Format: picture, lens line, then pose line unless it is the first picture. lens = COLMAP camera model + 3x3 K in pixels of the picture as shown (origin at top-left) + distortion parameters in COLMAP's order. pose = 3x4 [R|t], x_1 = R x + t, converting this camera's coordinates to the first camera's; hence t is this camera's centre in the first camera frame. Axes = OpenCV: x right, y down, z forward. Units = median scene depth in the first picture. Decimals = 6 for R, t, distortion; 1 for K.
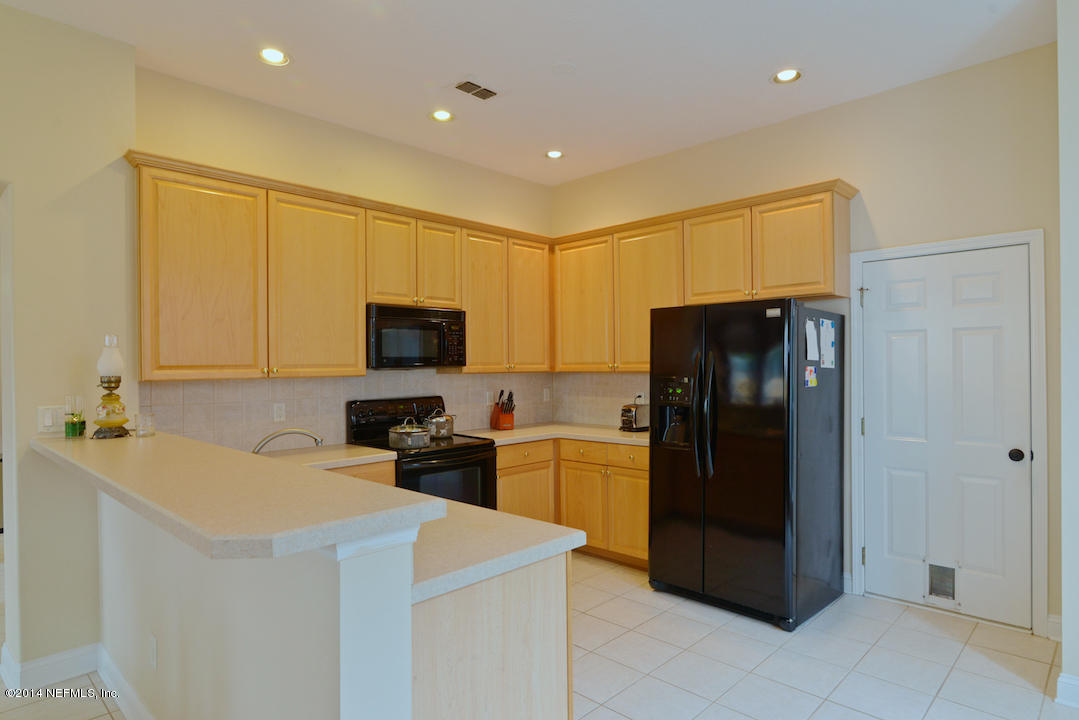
lens RADIAL K [[621.5, 0, 540.7], [0, 621.5, 364.2], [0, 0, 1]] dist [-0.000948, -0.000625]
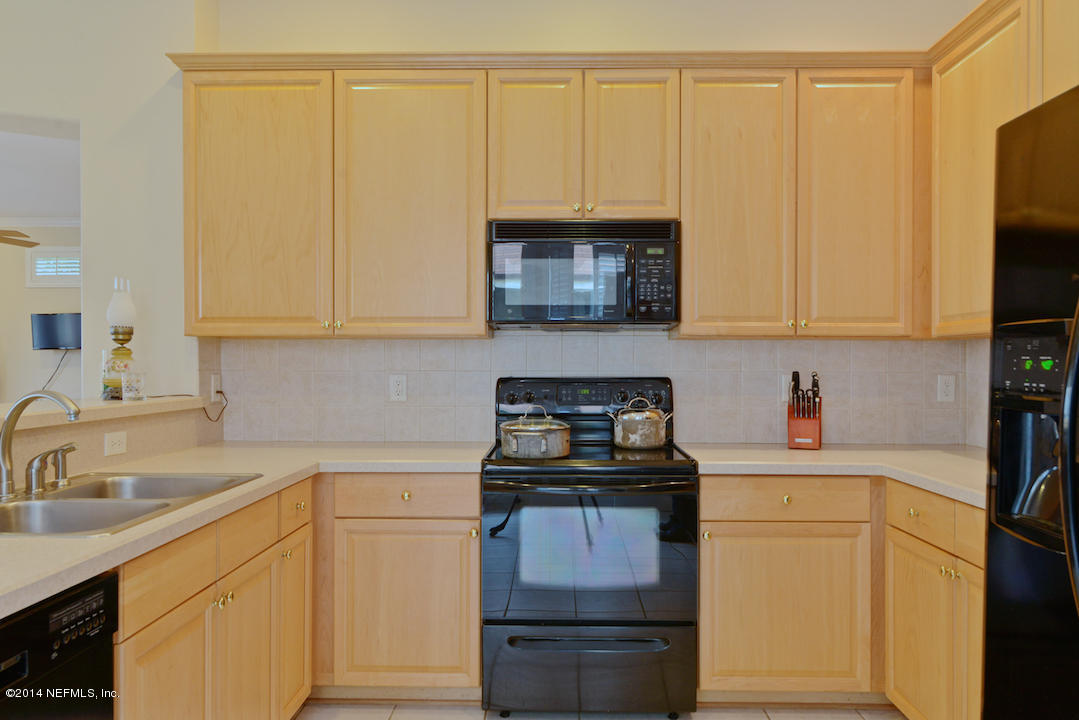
lens RADIAL K [[743.6, 0, 542.3], [0, 743.6, 360.2], [0, 0, 1]] dist [0.022616, 0.002076]
pose [[0.688009, 0.009282, -0.725643, 0.274134], [-0.009870, 0.999945, 0.003431, 0.036093], [0.725635, 0.004802, 0.688063, 0.469780]]
